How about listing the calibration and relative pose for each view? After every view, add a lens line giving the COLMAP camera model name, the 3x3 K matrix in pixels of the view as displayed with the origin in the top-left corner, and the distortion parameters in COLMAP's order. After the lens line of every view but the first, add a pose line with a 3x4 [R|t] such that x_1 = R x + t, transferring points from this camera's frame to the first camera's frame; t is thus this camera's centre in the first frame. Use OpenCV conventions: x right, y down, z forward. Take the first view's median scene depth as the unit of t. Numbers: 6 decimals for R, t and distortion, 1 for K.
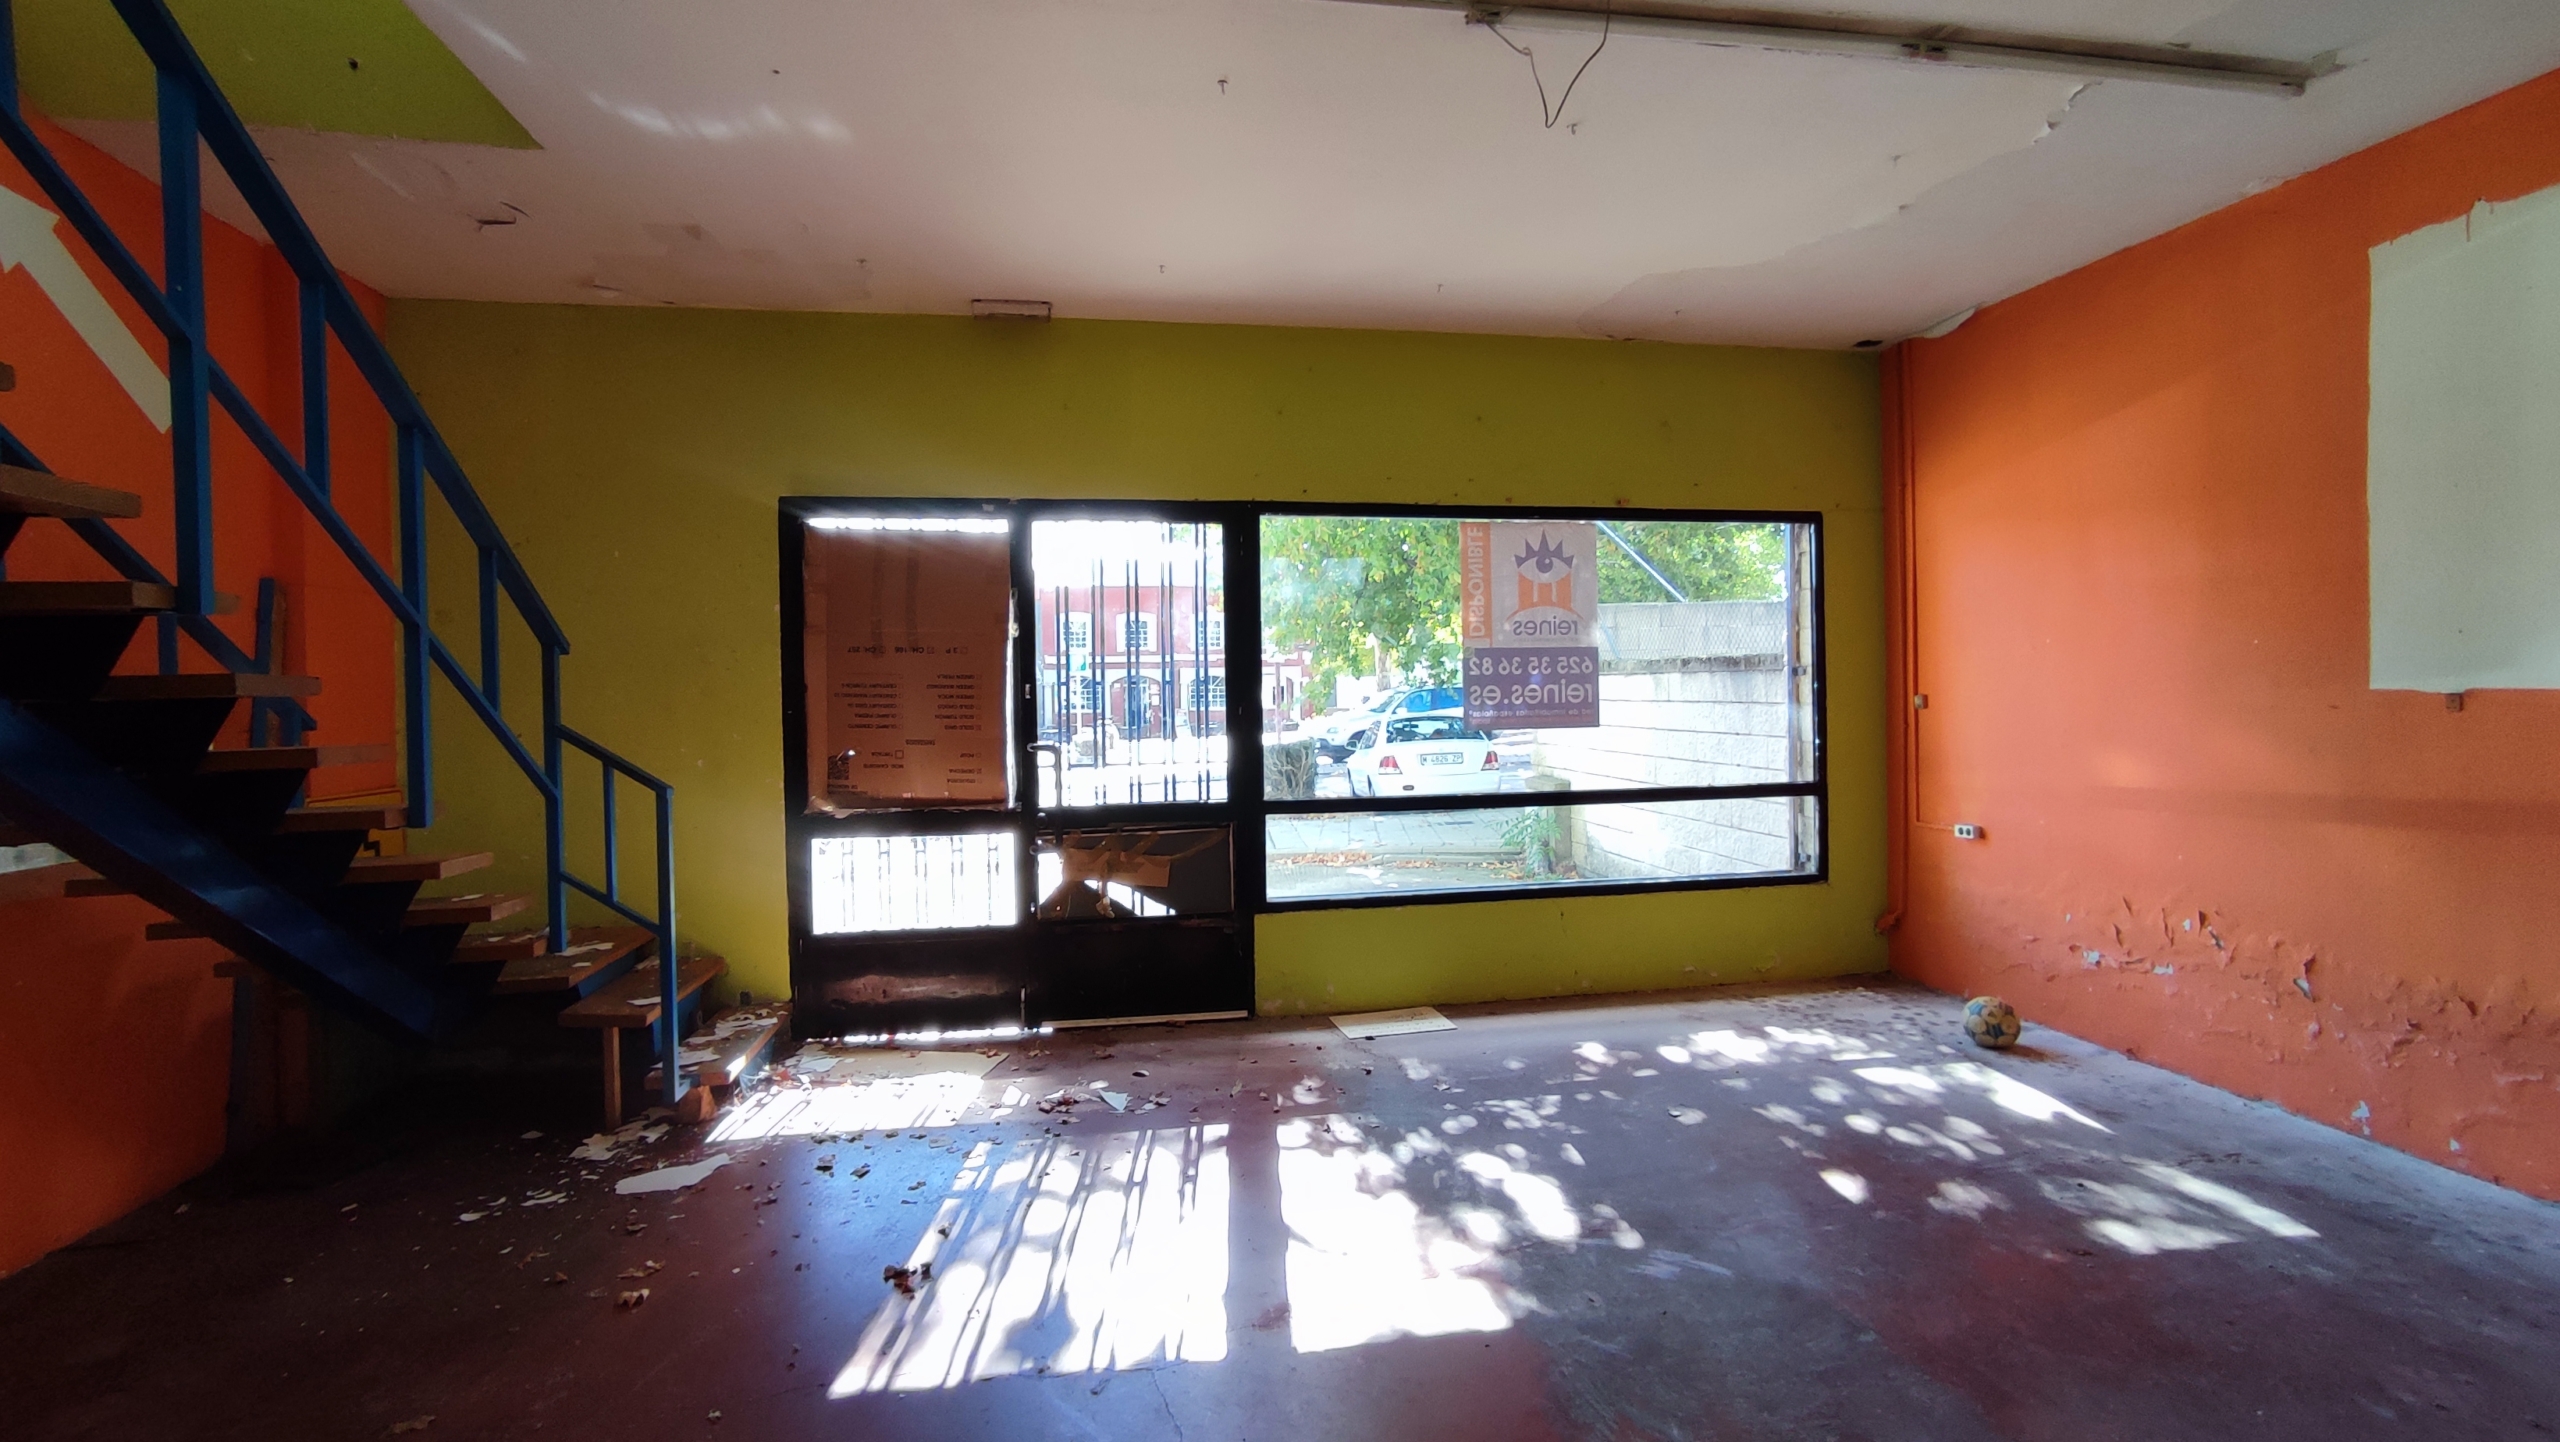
lens RADIAL K [[1163.5, 0, 1275.4], [0, 1163.5, 707.0], [0, 0, 1]] dist [-0.037108, 0.026736]
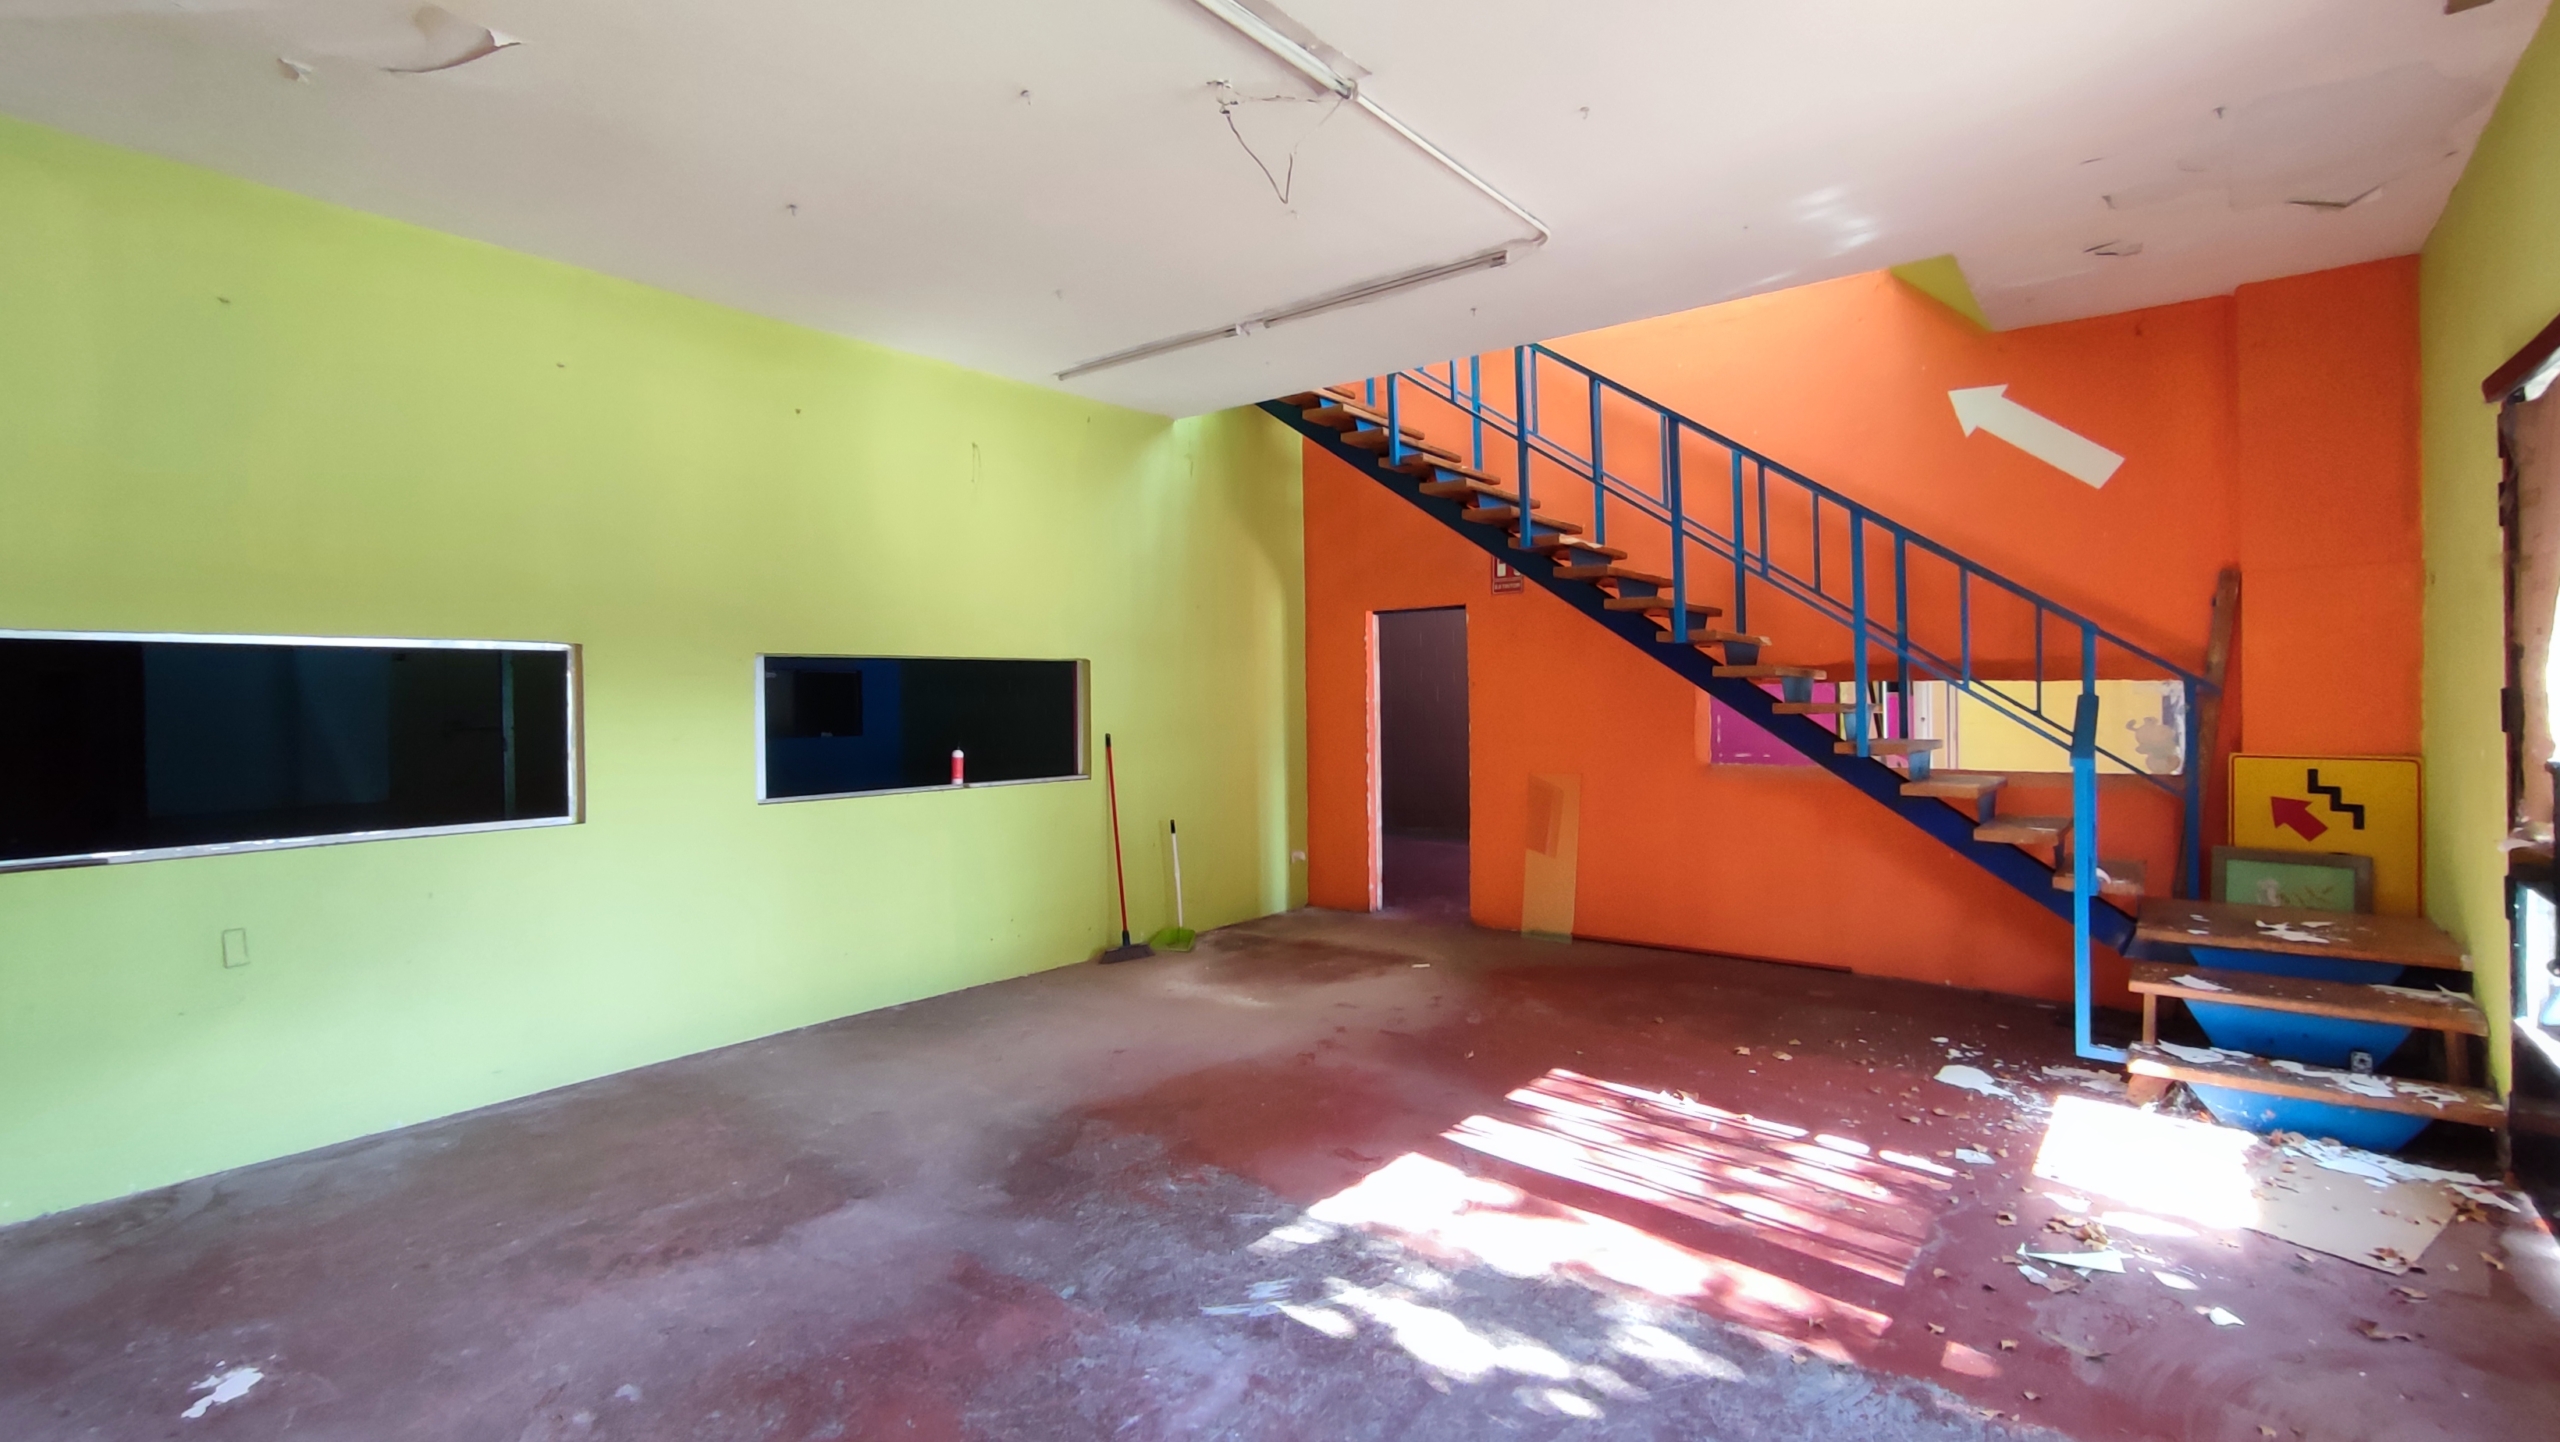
lens RADIAL K [[1163.5, 0, 1275.4], [0, 1163.5, 707.0], [0, 0, 1]] dist [-0.037108, 0.026736]
pose [[-0.745405, 0.031230, -0.665879, 0.948557], [0.009936, 0.999312, 0.035745, -0.025460], [0.666537, 0.020028, -0.745203, 1.705444]]
